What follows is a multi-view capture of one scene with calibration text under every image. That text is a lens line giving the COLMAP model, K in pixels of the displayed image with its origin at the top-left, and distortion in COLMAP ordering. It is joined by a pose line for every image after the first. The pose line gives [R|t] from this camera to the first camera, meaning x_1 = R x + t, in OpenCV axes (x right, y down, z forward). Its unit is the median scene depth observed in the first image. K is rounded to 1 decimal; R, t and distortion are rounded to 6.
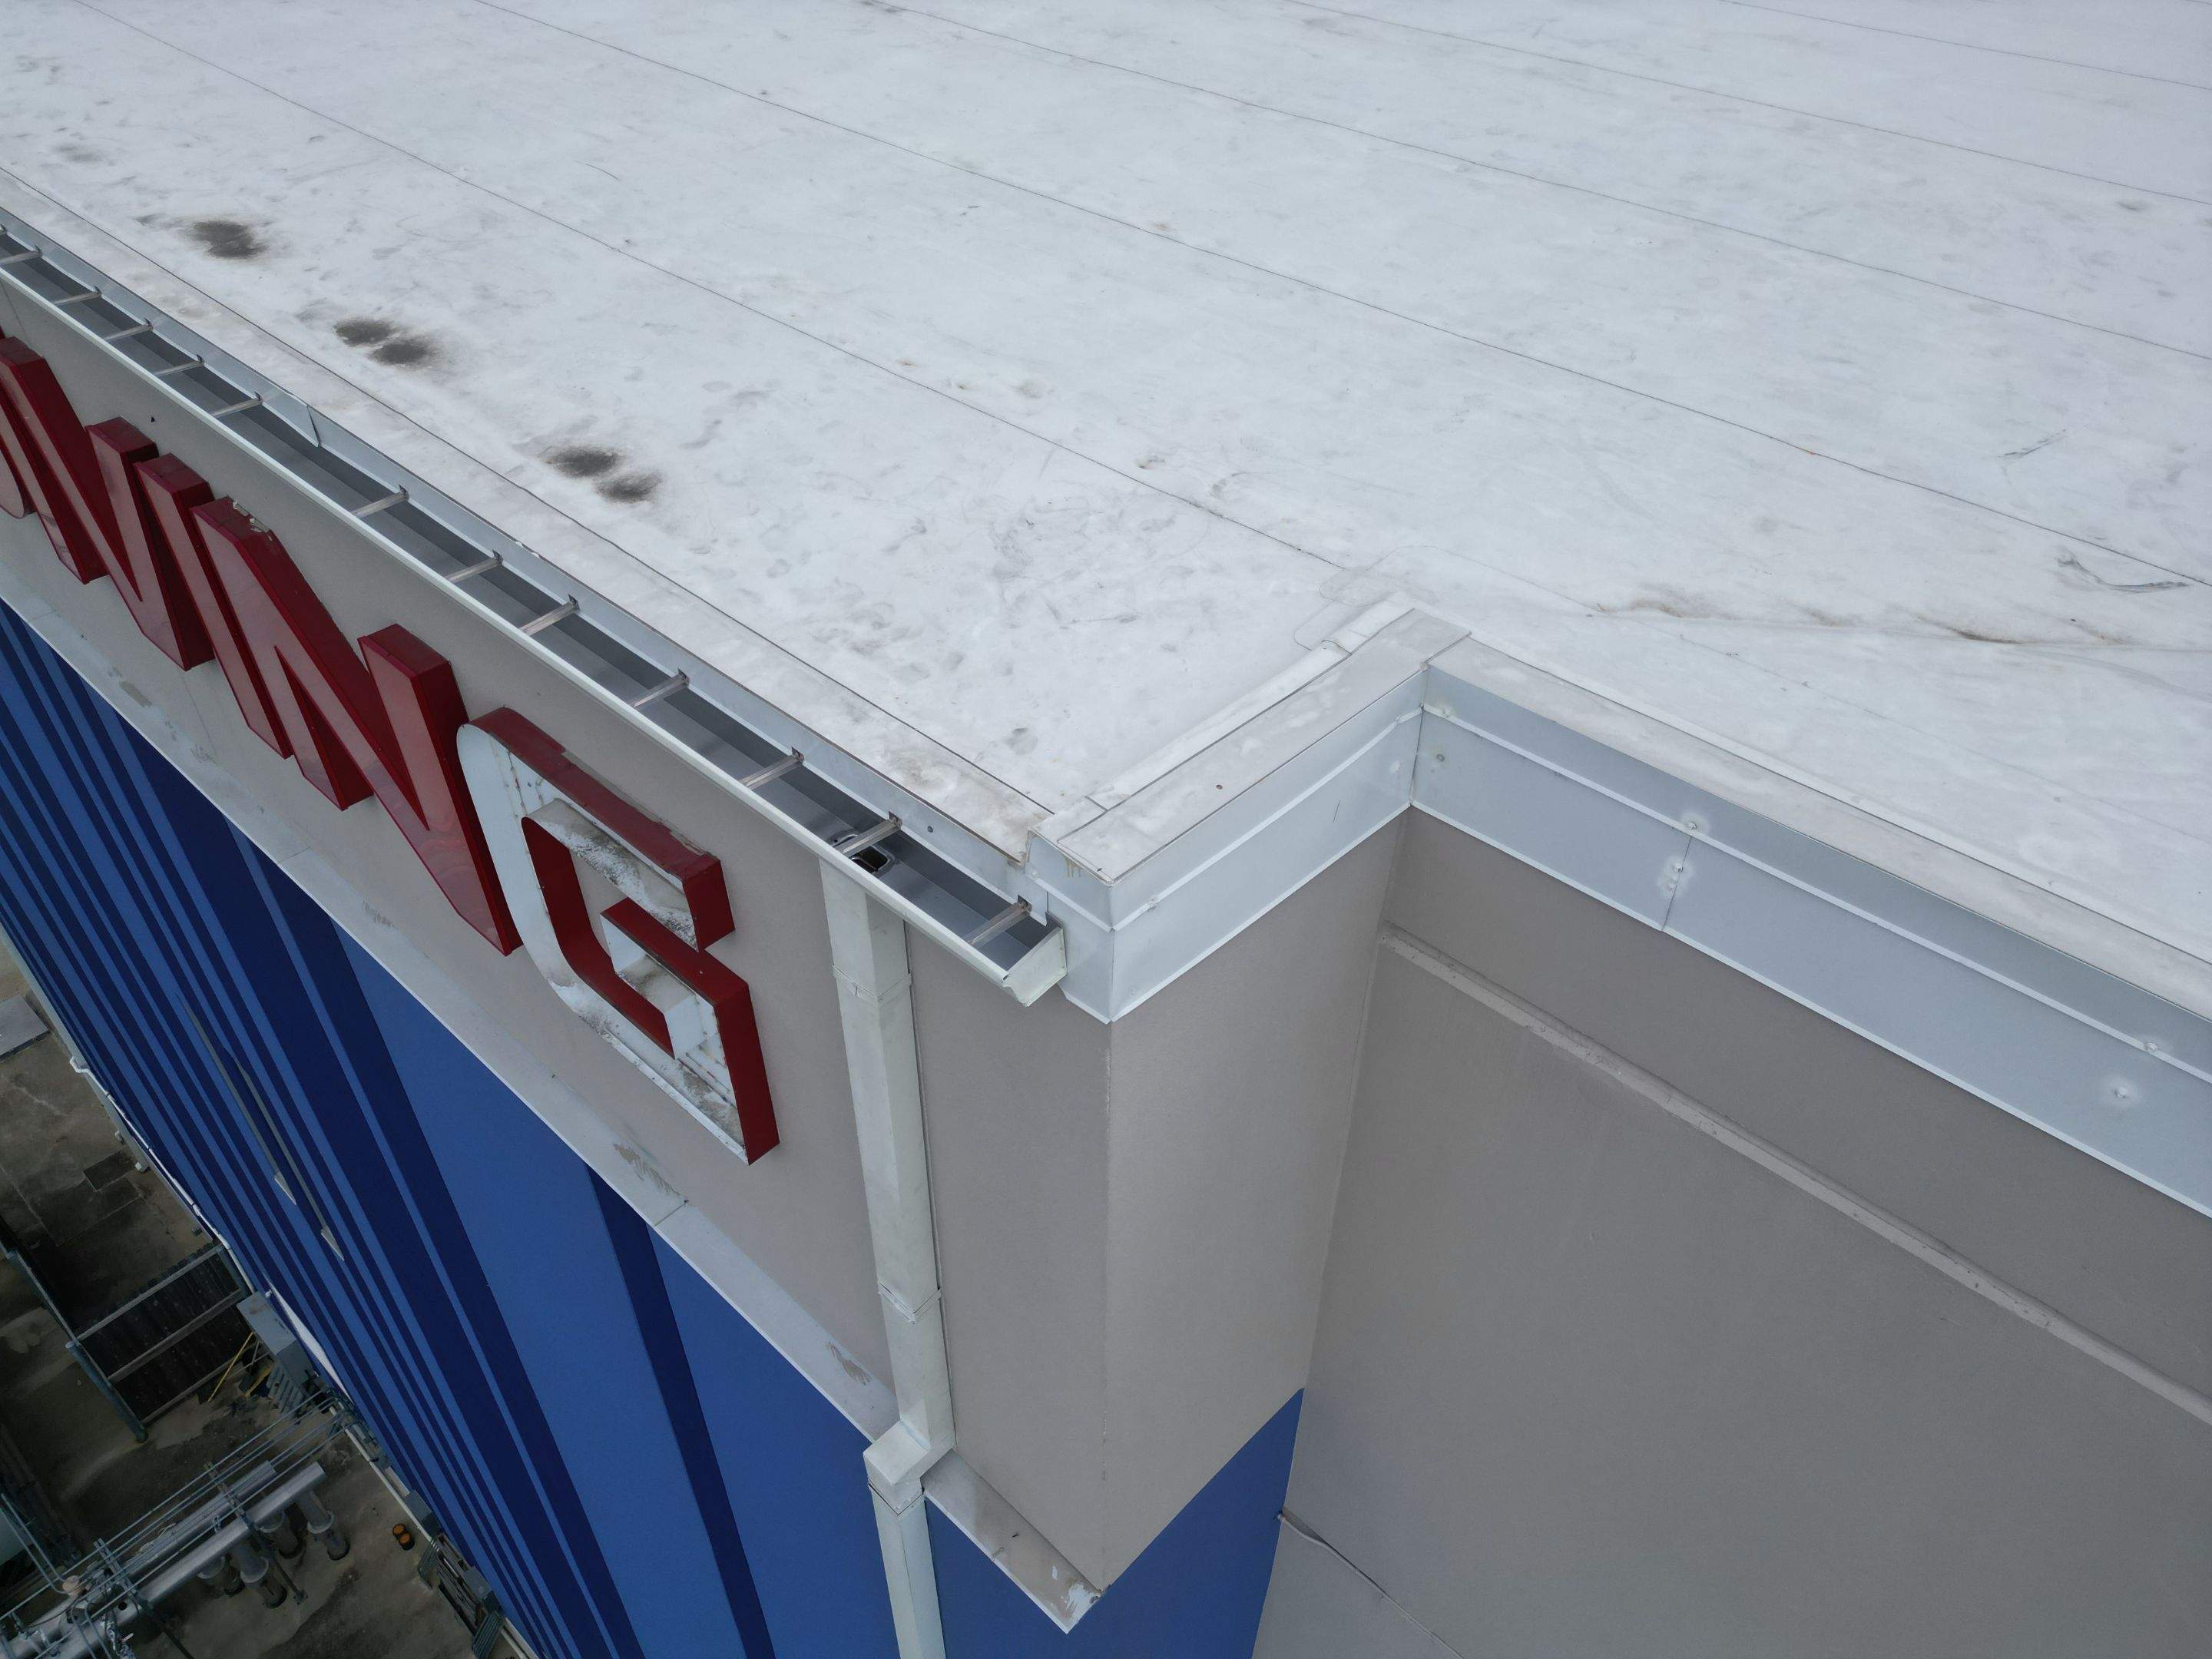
lens RADIAL K [[1552.5, 0, 1106.0], [0, 1552.5, 829.5], [0, 0, 1]] dist [0.076631, -0.077440]
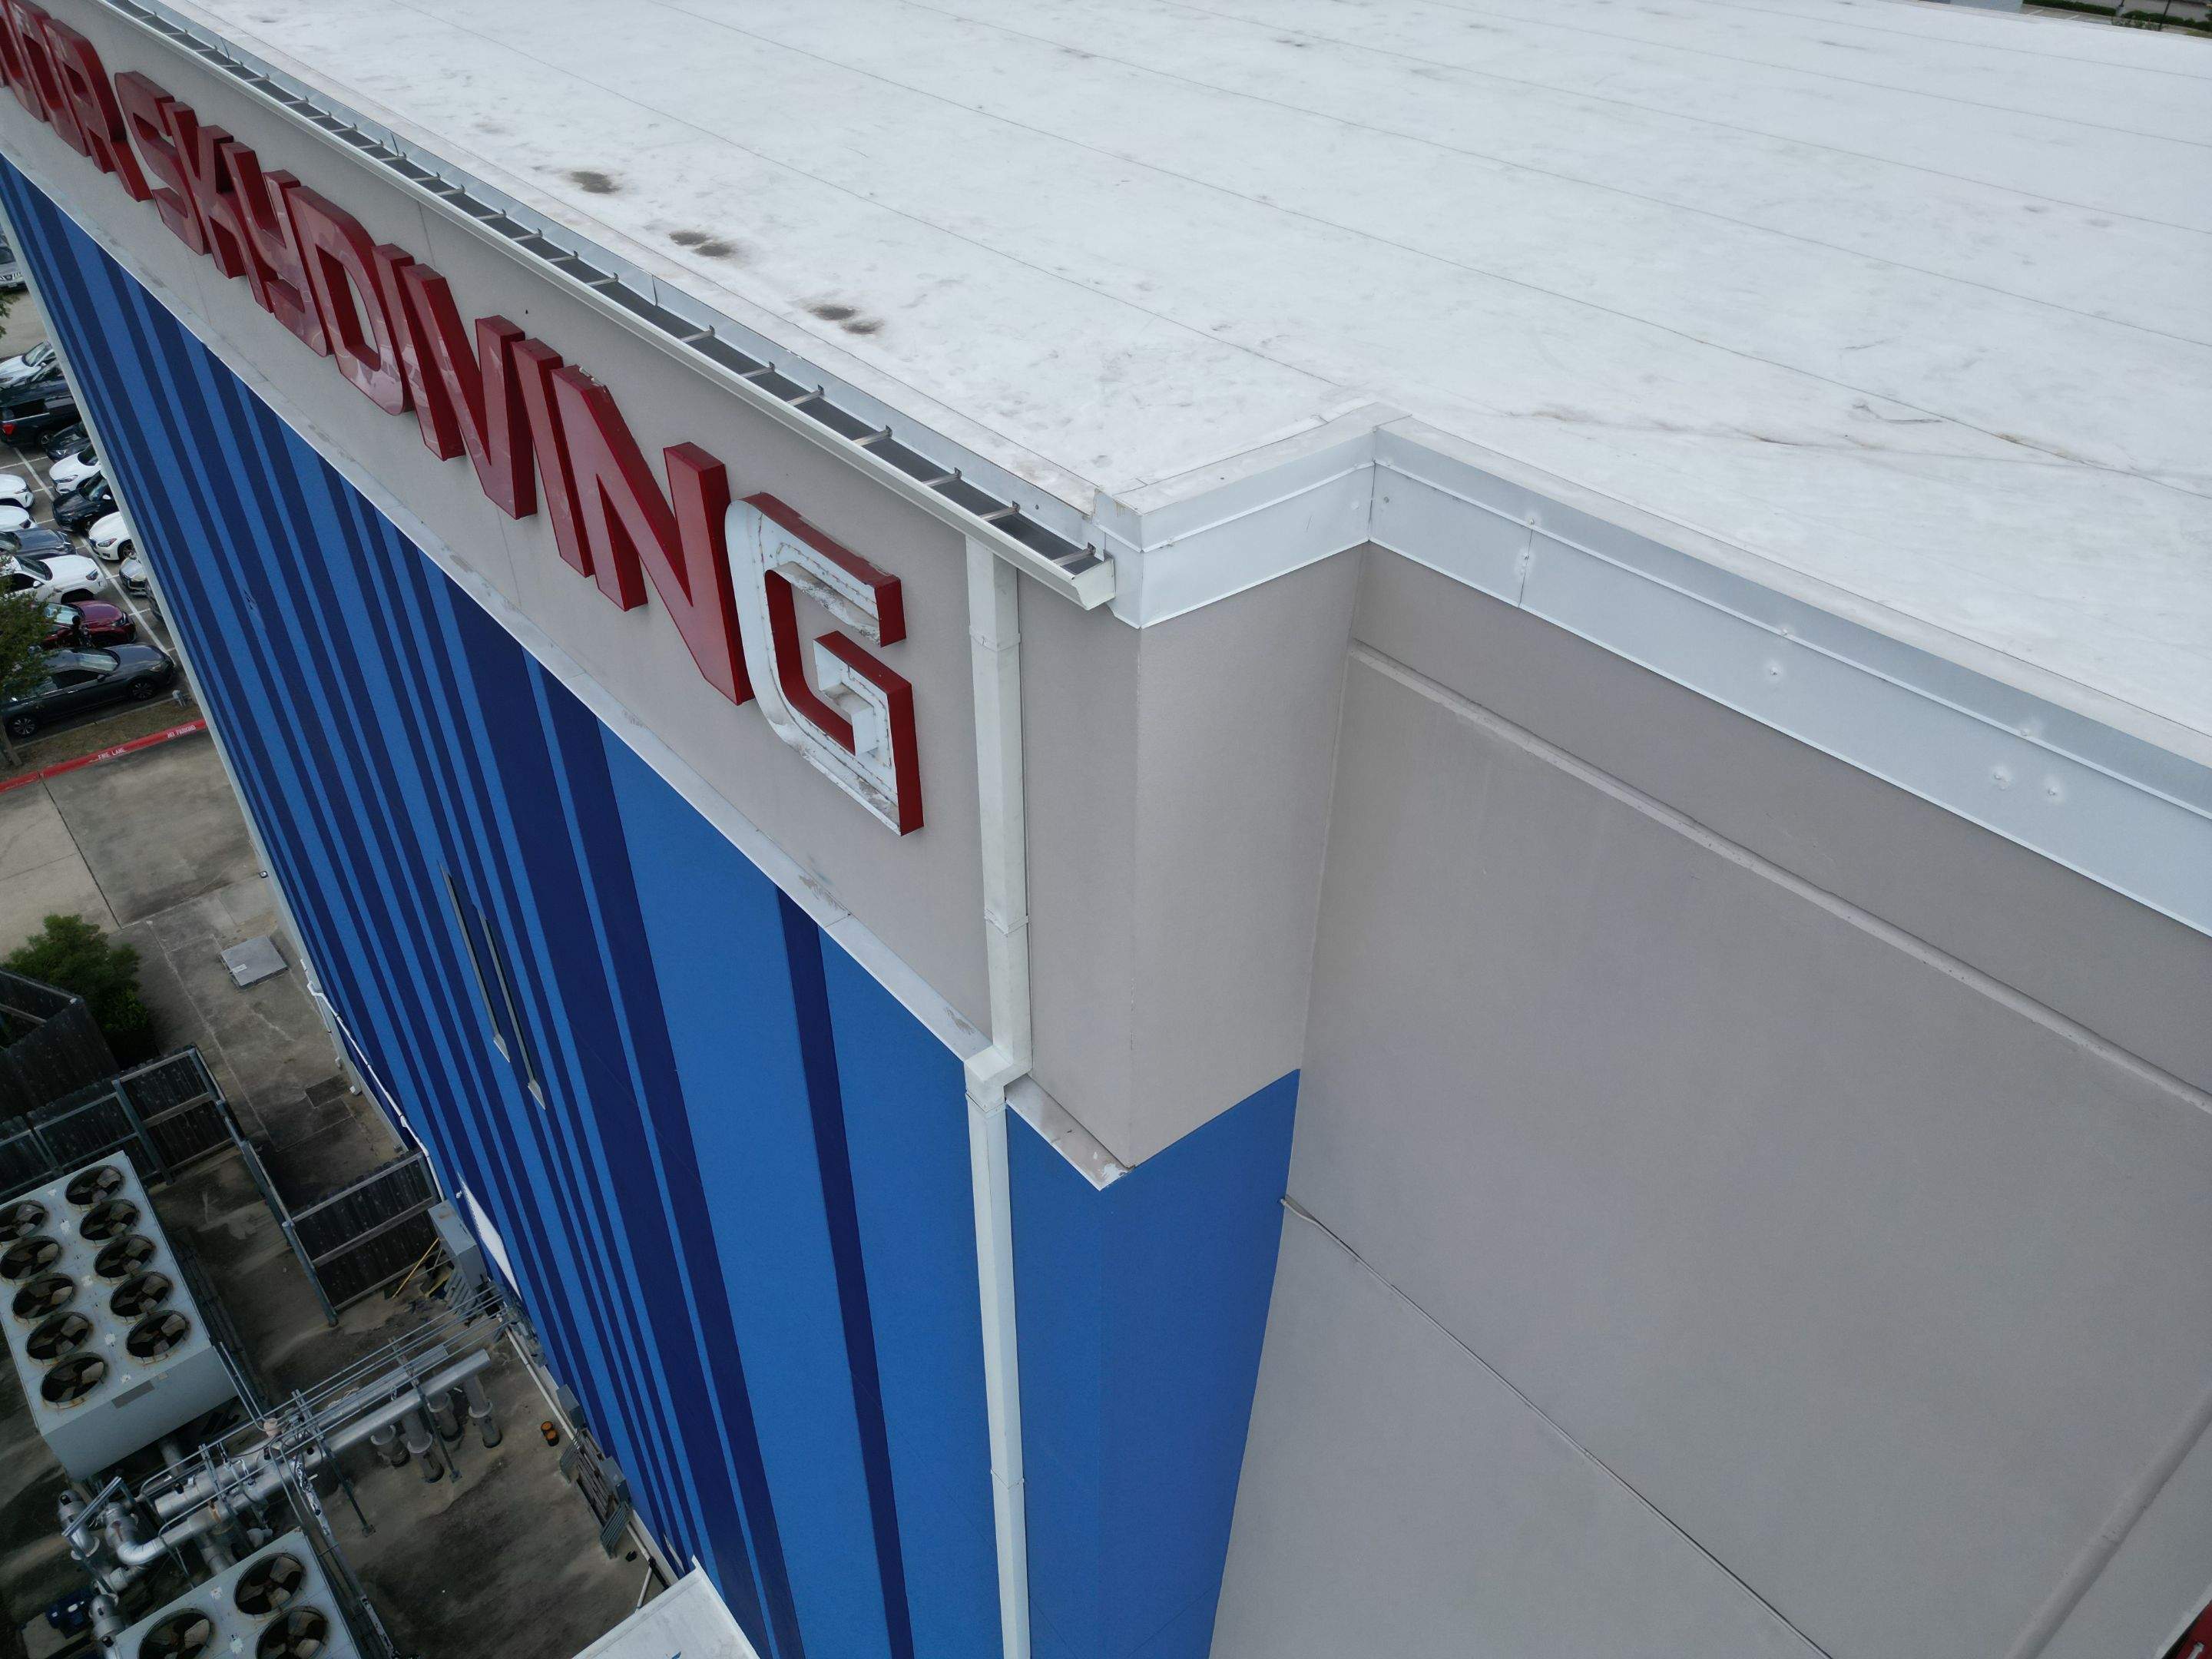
lens RADIAL K [[1552.5, 0, 1106.0], [0, 1552.5, 829.5], [0, 0, 1]] dist [0.076631, -0.077440]
pose [[0.991659, 0.075973, -0.104121, 0.088034], [-0.082155, 0.995021, -0.056425, 0.251343], [0.099315, 0.064509, 0.992963, -0.321484]]
